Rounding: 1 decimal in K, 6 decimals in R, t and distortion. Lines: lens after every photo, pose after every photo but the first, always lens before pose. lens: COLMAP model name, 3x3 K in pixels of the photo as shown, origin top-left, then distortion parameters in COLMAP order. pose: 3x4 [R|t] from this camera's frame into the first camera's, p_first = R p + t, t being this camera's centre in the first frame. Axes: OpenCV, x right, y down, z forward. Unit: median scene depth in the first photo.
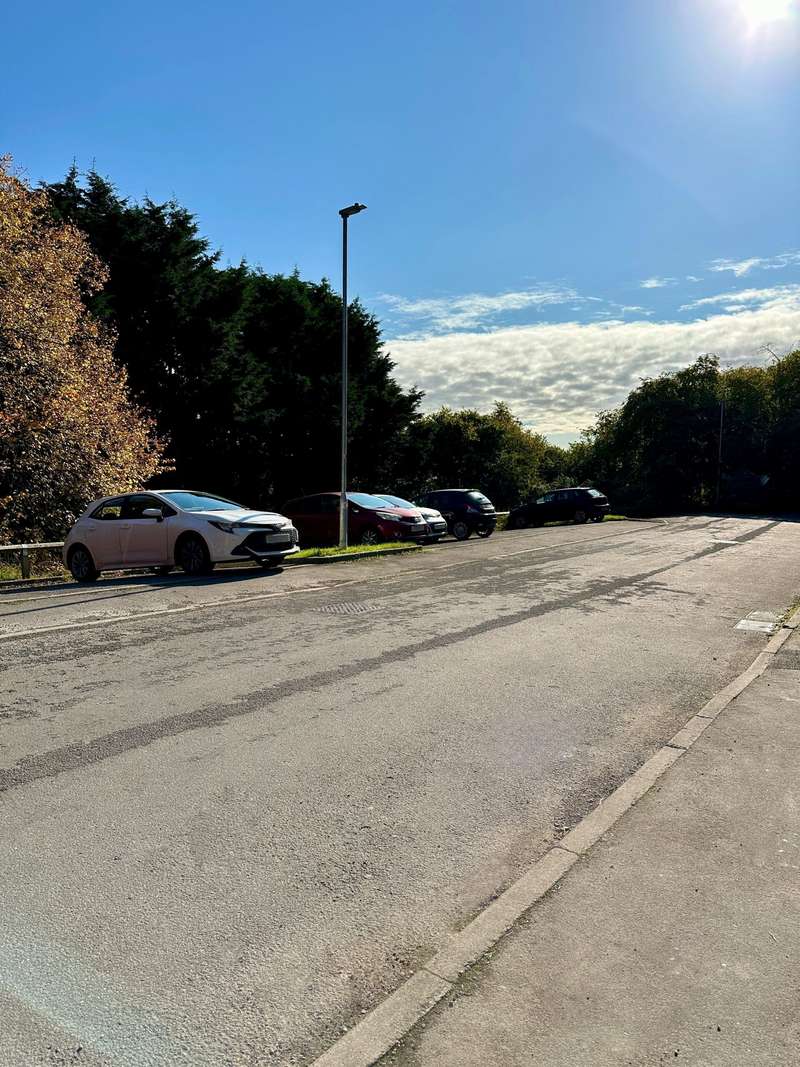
lens RADIAL K [[791.0, 0, 400.0], [0, 791.0, 533.5], [0, 0, 1]] dist [-0.000456, -0.000380]
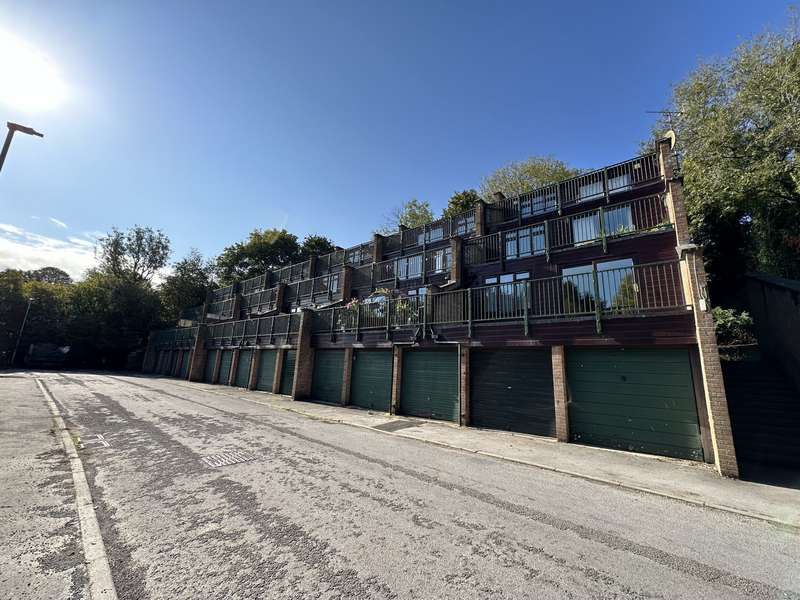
lens RADIAL K [[322.1, 0, 400.0], [0, 322.1, 300.0], [0, 0, 1]] dist [0.000162, 0.000003]
pose [[0.097602, 0.210611, 0.972686, -1.080229], [0.008057, 0.977153, -0.212386, -0.102440], [-0.995193, 0.028566, 0.093675, 0.953288]]
